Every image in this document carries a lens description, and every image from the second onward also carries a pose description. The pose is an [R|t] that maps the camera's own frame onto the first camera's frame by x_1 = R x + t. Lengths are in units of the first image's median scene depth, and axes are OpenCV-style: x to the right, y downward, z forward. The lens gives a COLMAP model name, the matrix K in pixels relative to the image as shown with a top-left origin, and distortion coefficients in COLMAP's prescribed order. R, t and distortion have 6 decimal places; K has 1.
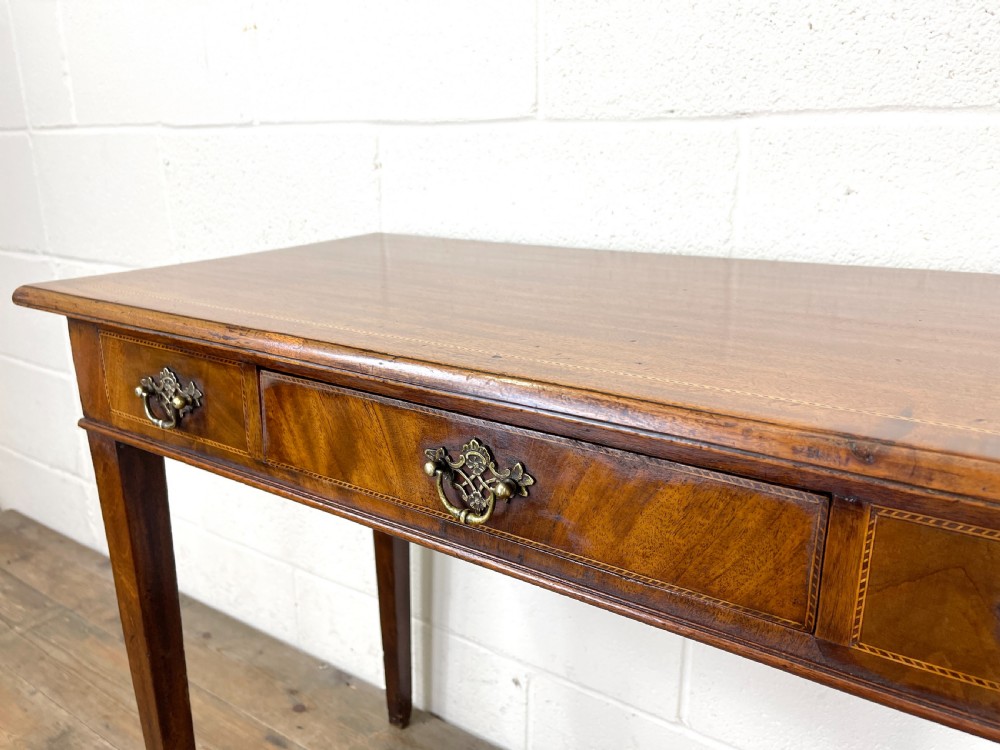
lens RADIAL K [[767.1, 0, 493.9], [0, 767.1, 377.6], [0, 0, 1]] dist [0.066244, -0.094033]
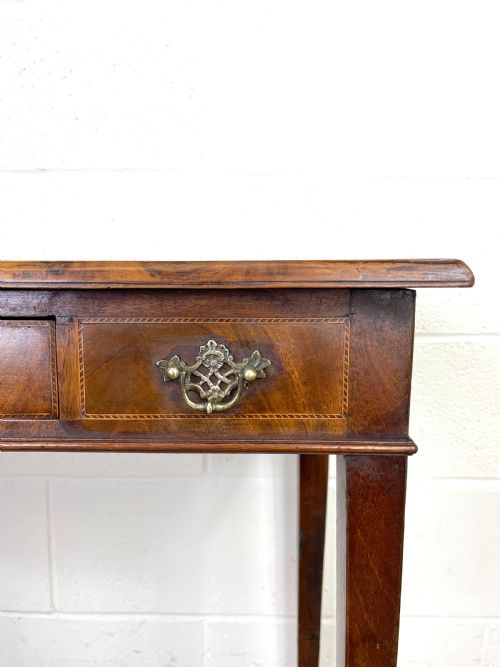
lens RADIAL K [[511.7, 0, 252.3], [0, 511.7, 336.4], [0, 0, 1]] dist [0.066244, -0.094033]
pose [[0.839110, -0.062938, 0.540308, 0.203340], [0.145350, 0.983110, -0.111213, 0.349491], [-0.524182, 0.171854, 0.834086, -0.052675]]
